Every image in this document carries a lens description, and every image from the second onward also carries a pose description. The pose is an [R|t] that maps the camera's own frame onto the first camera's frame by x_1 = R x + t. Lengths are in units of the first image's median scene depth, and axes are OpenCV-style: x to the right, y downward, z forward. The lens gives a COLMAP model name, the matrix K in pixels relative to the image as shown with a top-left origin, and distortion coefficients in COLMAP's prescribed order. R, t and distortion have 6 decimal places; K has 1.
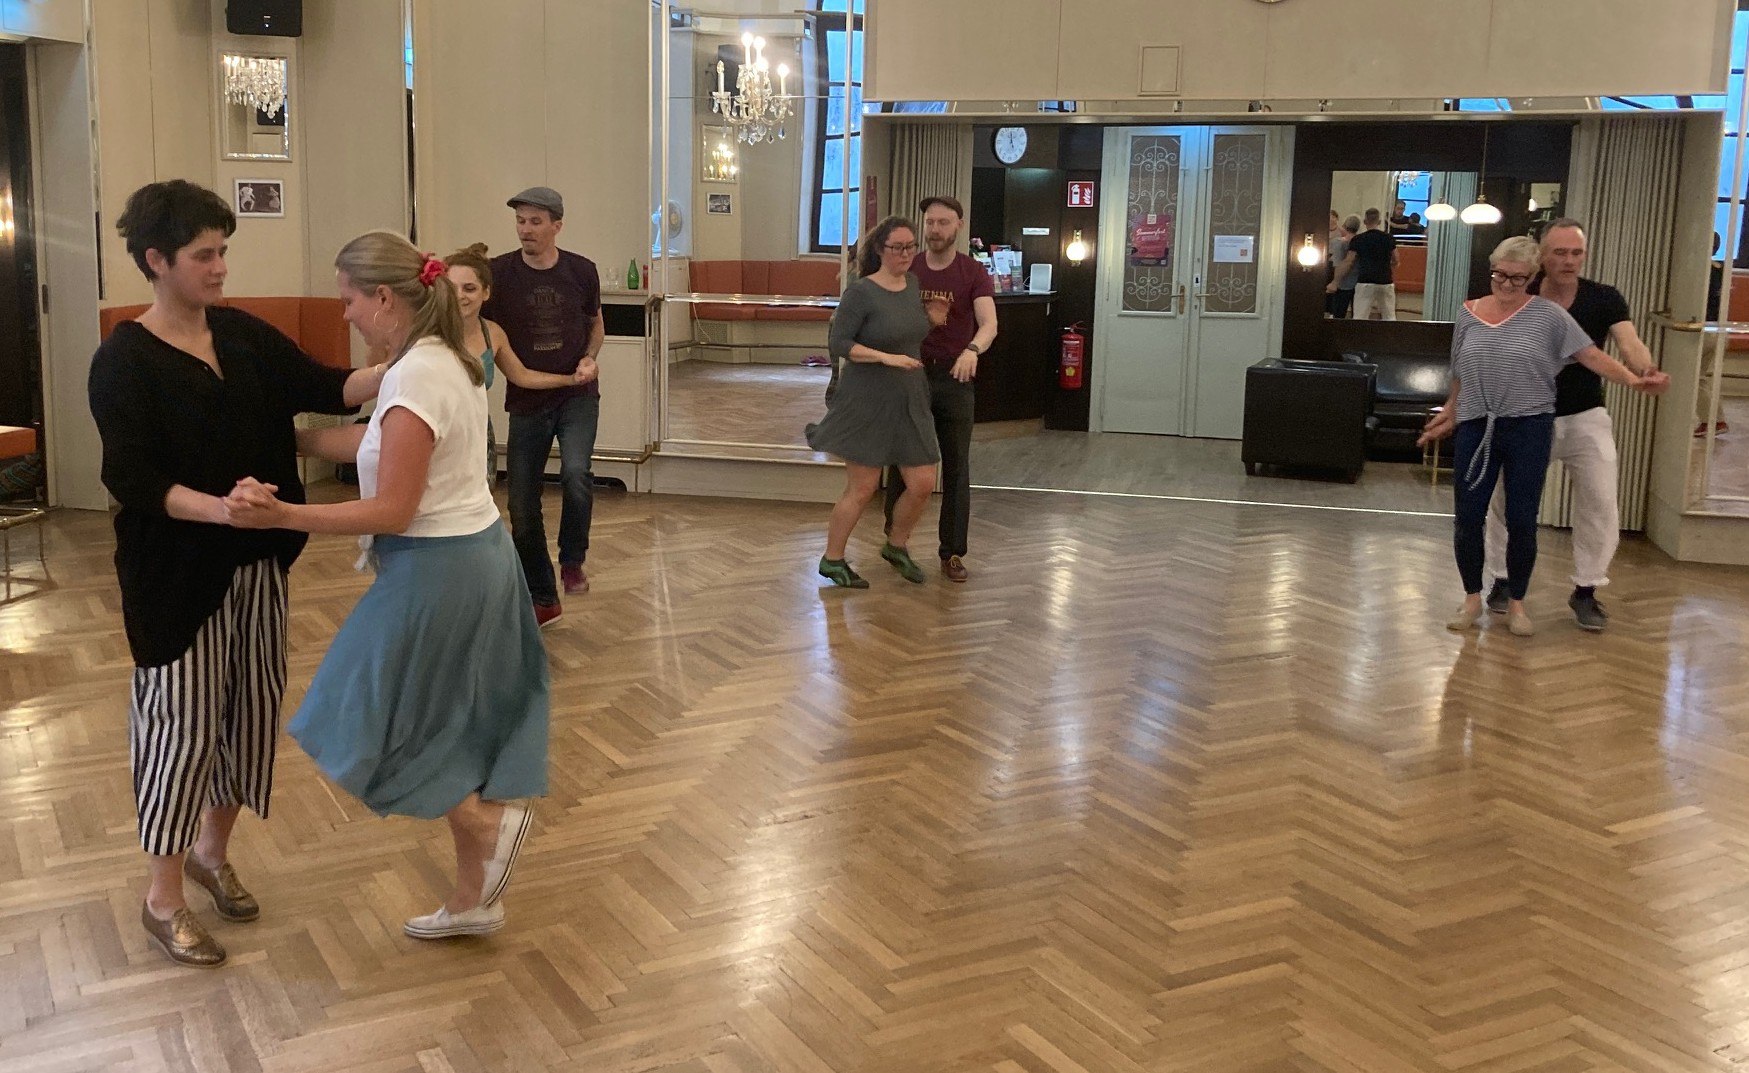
lens RADIAL K [[1755.0, 0, 874.5], [0, 1755.0, 536.5], [0, 0, 1]] dist [0.008184, 0.000107]
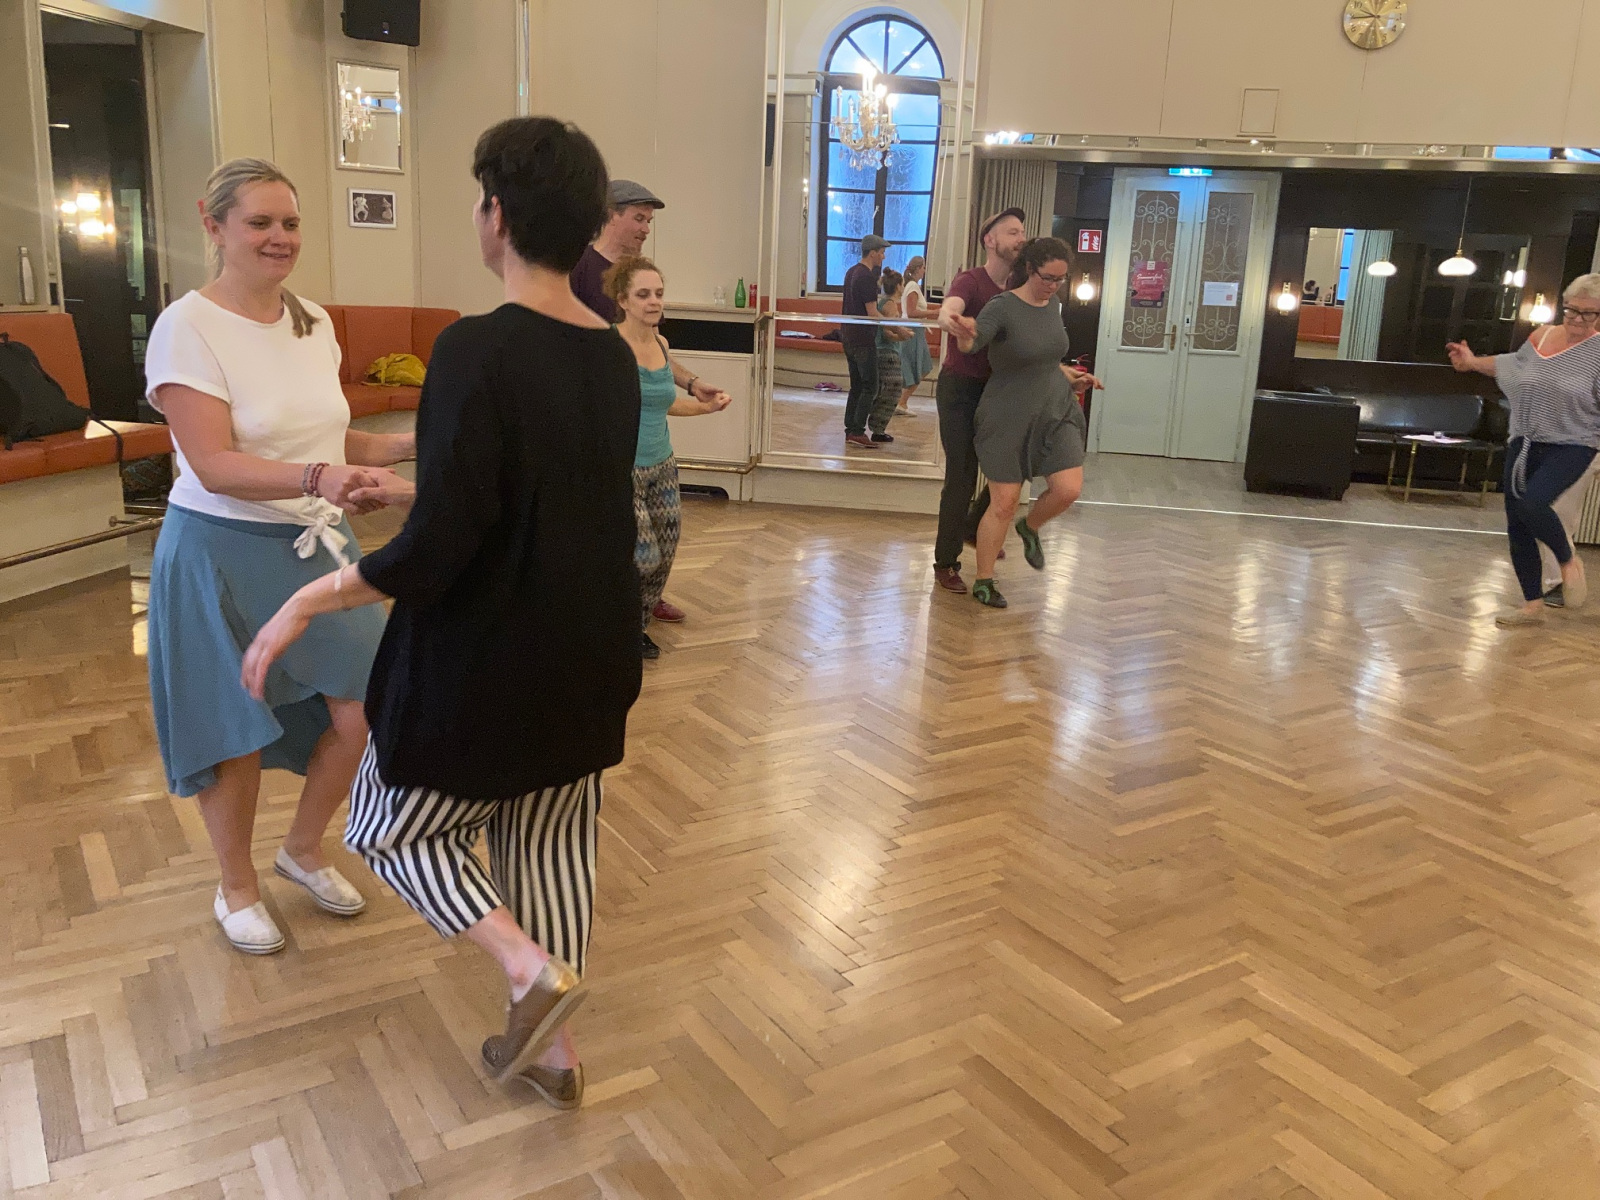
lens RADIAL K [[1306.5, 0, 825.0], [0, 1306.5, 600.3], [0, 0, 1]] dist [-0.007089, 0.006331]
pose [[0.994404, 0.005414, 0.105505, -0.140882], [-0.010856, 0.998636, 0.051073, -0.004972], [-0.105085, -0.051933, 0.993106, 0.171941]]
